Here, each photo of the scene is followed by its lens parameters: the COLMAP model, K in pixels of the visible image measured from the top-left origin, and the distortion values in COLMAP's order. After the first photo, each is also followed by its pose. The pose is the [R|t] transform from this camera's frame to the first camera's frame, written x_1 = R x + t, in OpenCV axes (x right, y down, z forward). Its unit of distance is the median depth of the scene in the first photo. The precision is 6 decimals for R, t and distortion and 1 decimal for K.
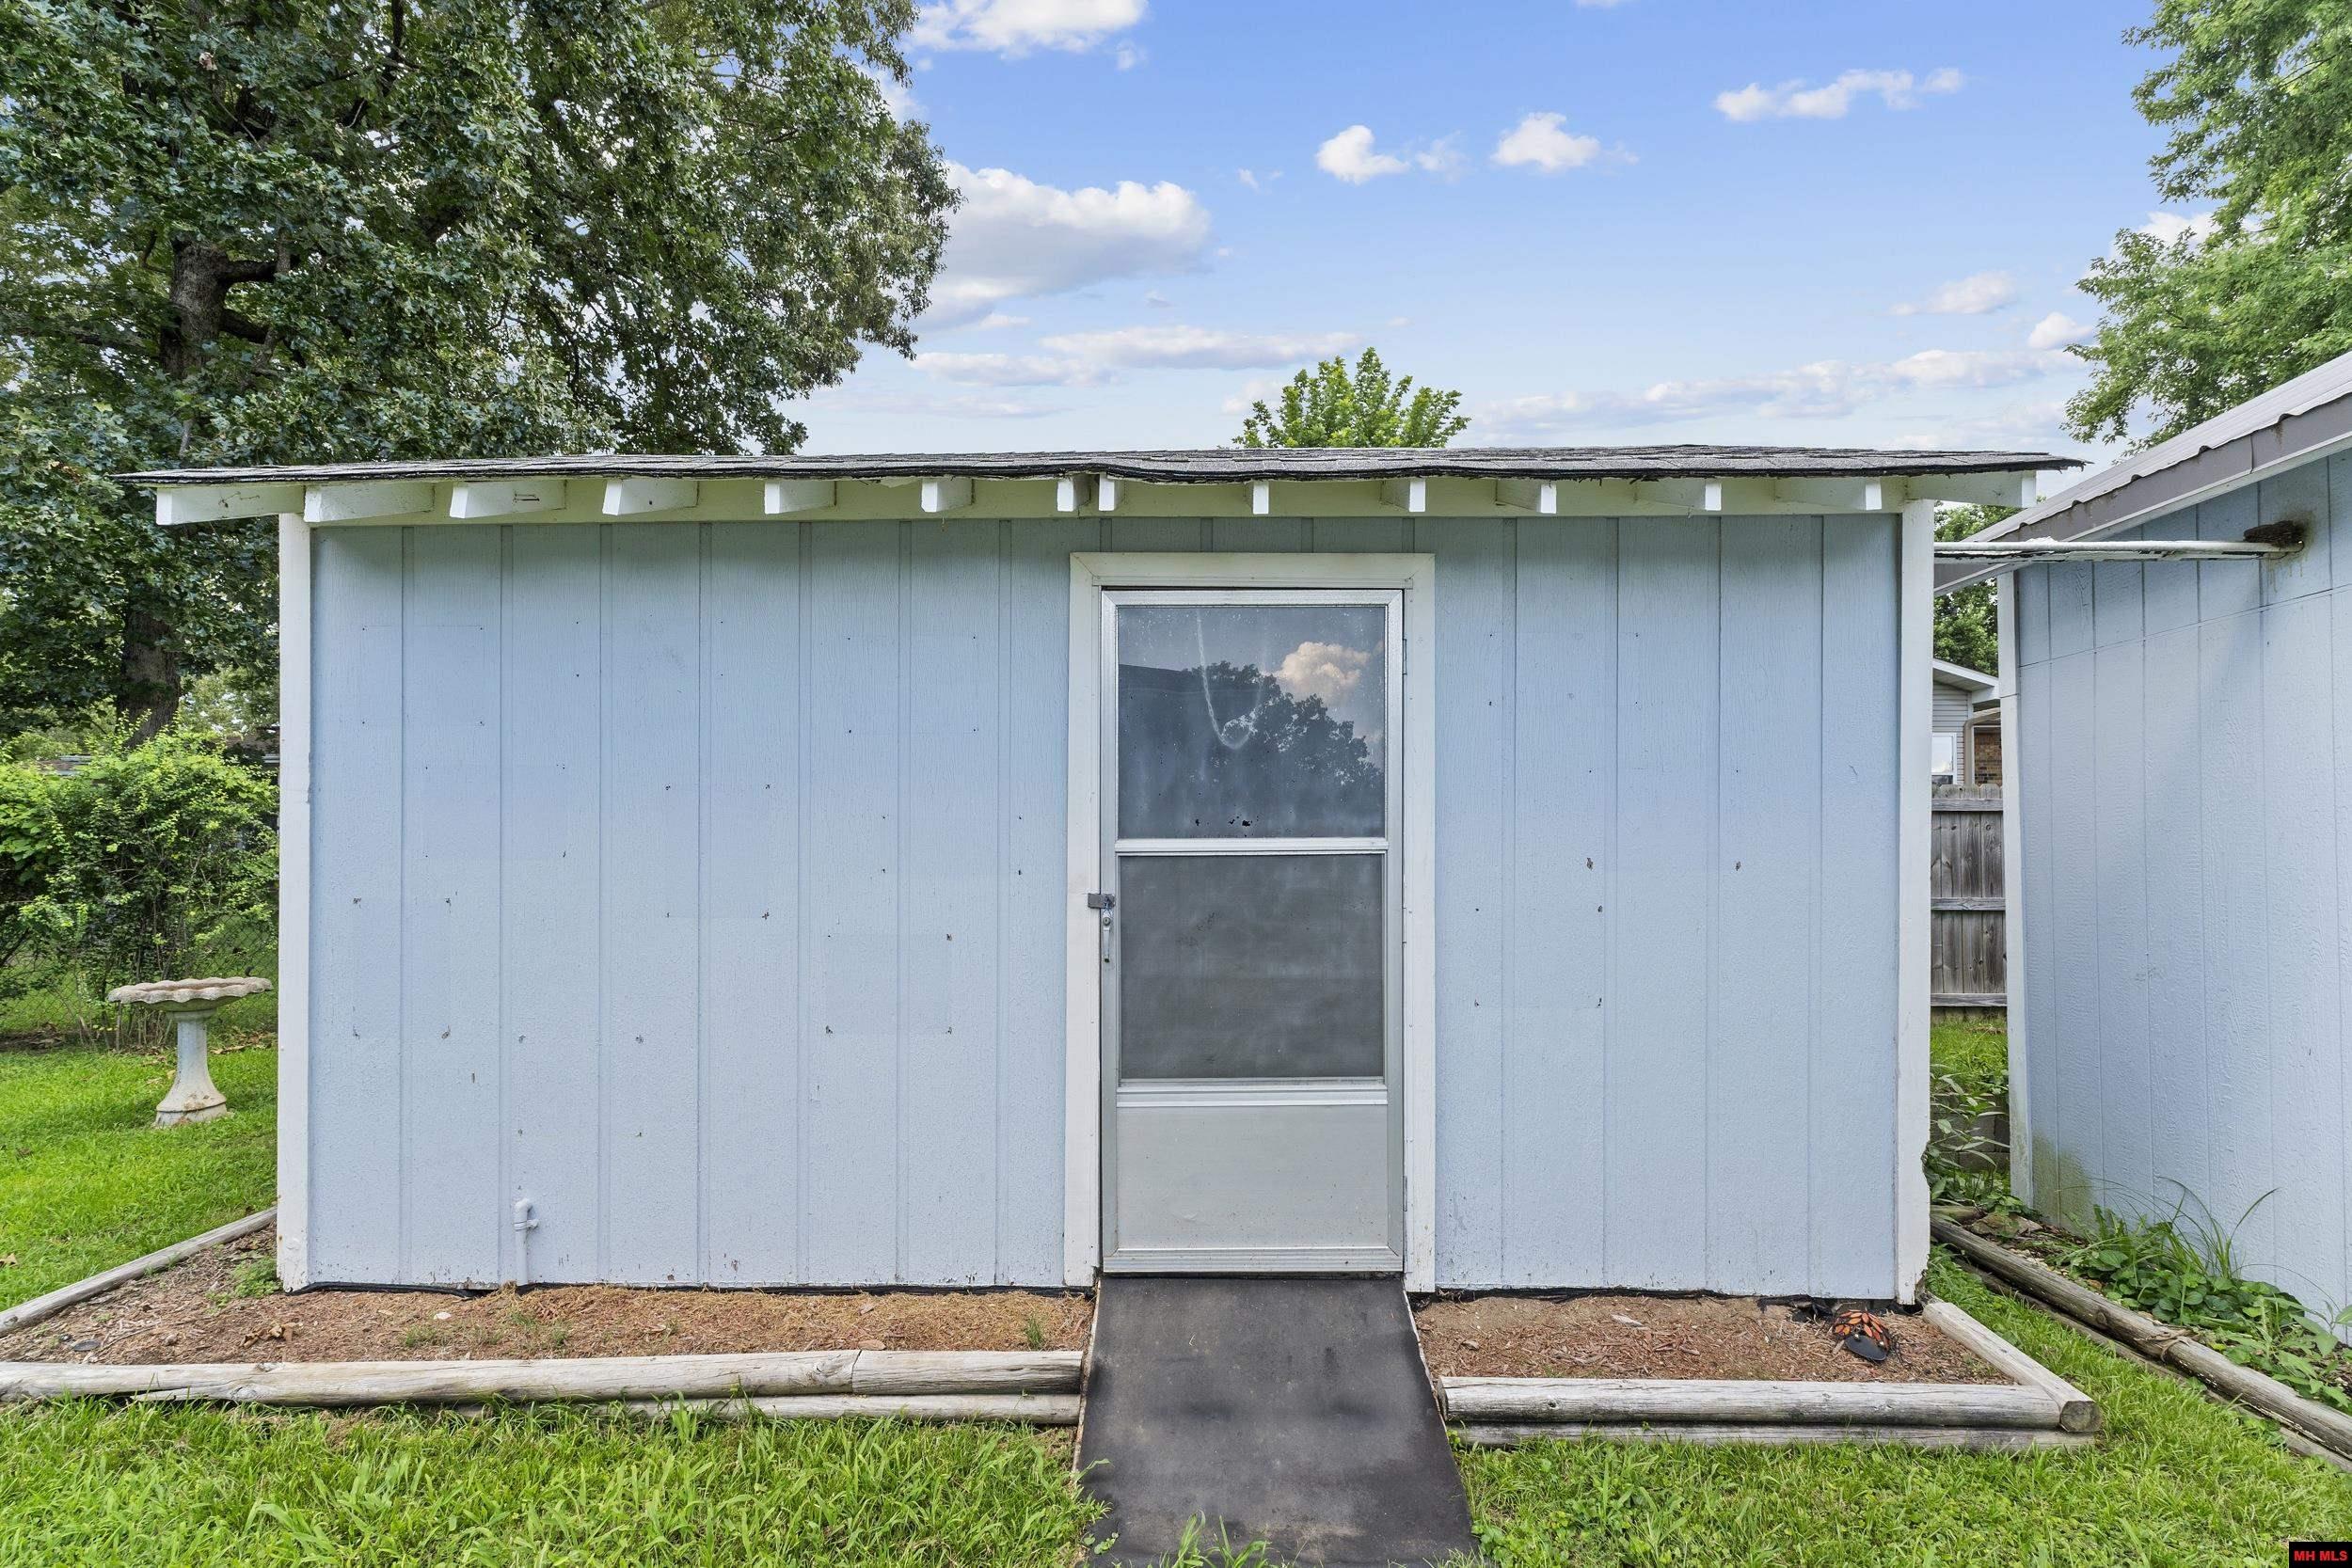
lens RADIAL K [[997.7, 0, 1176.5], [0, 997.7, 855.4], [0, 0, 1]] dist [0.004345, 0.000264]
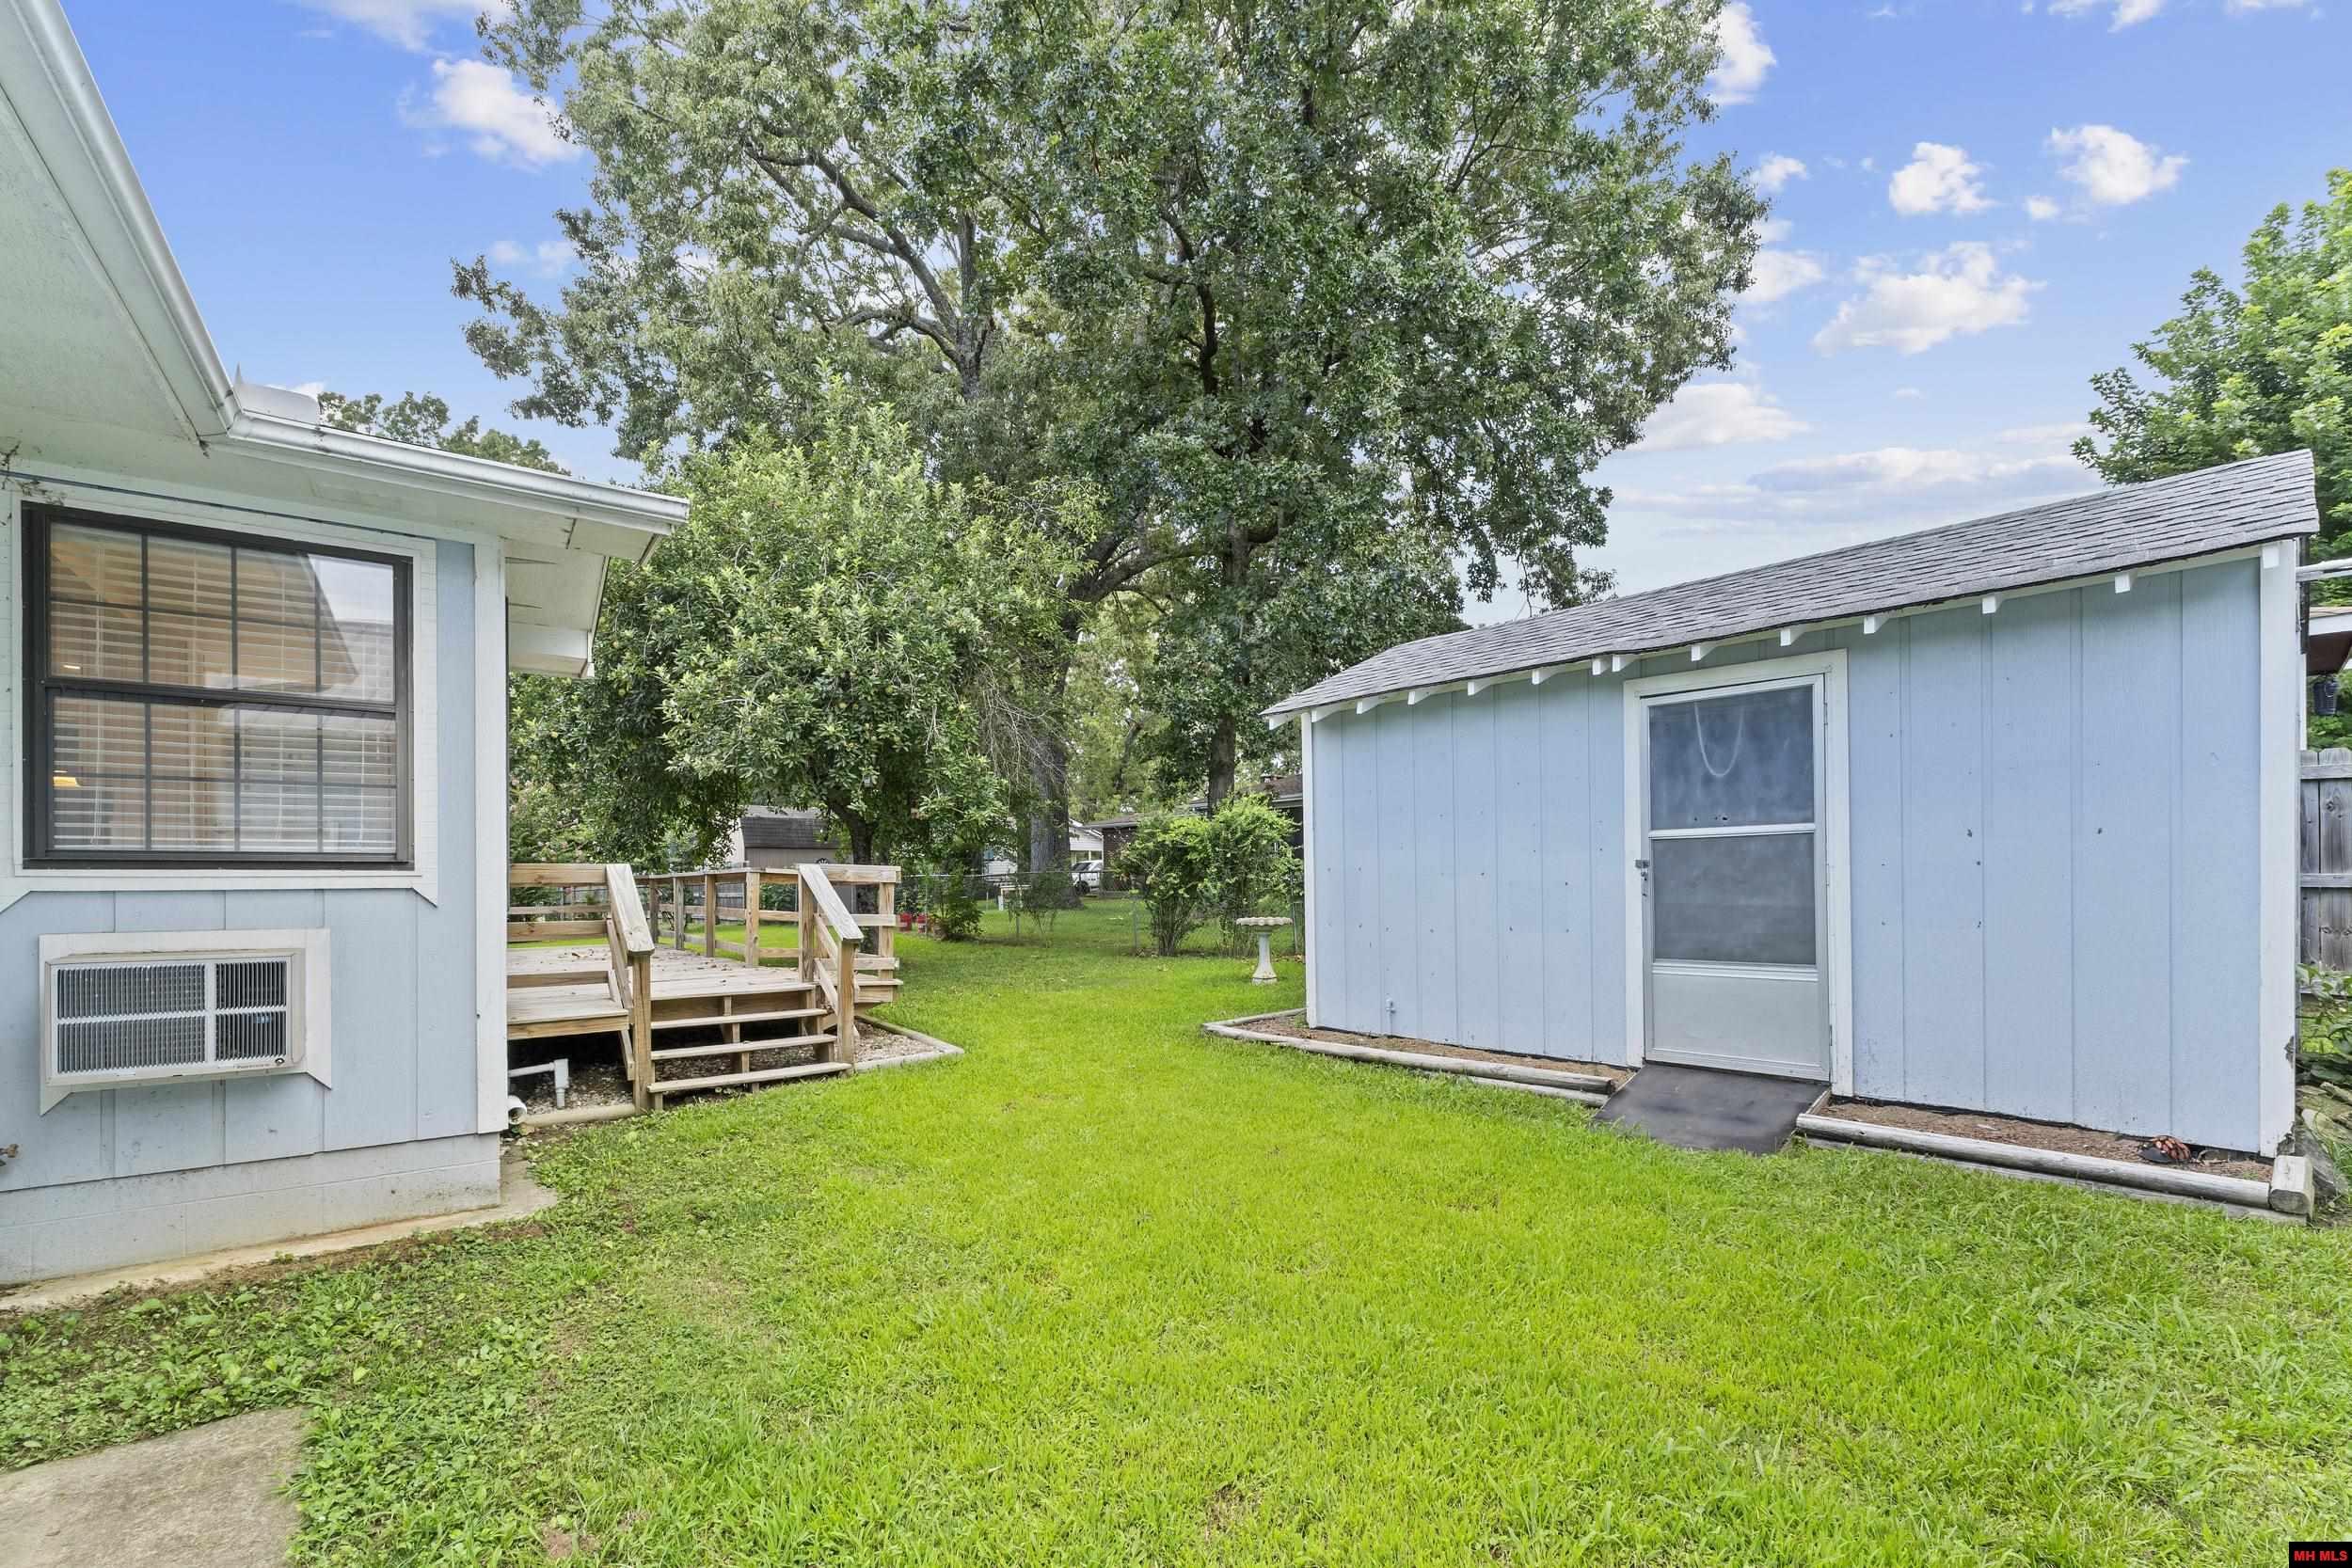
lens RADIAL K [[997.7, 0, 1159.1], [0, 997.7, 873.2], [0, 0, 1]] dist [0.004345, 0.000264]
pose [[0.667750, -0.010477, -0.744312, 0.717267], [0.019548, 0.999803, 0.003464, 0.039129], [0.744129, -0.016864, 0.667823, -0.937461]]
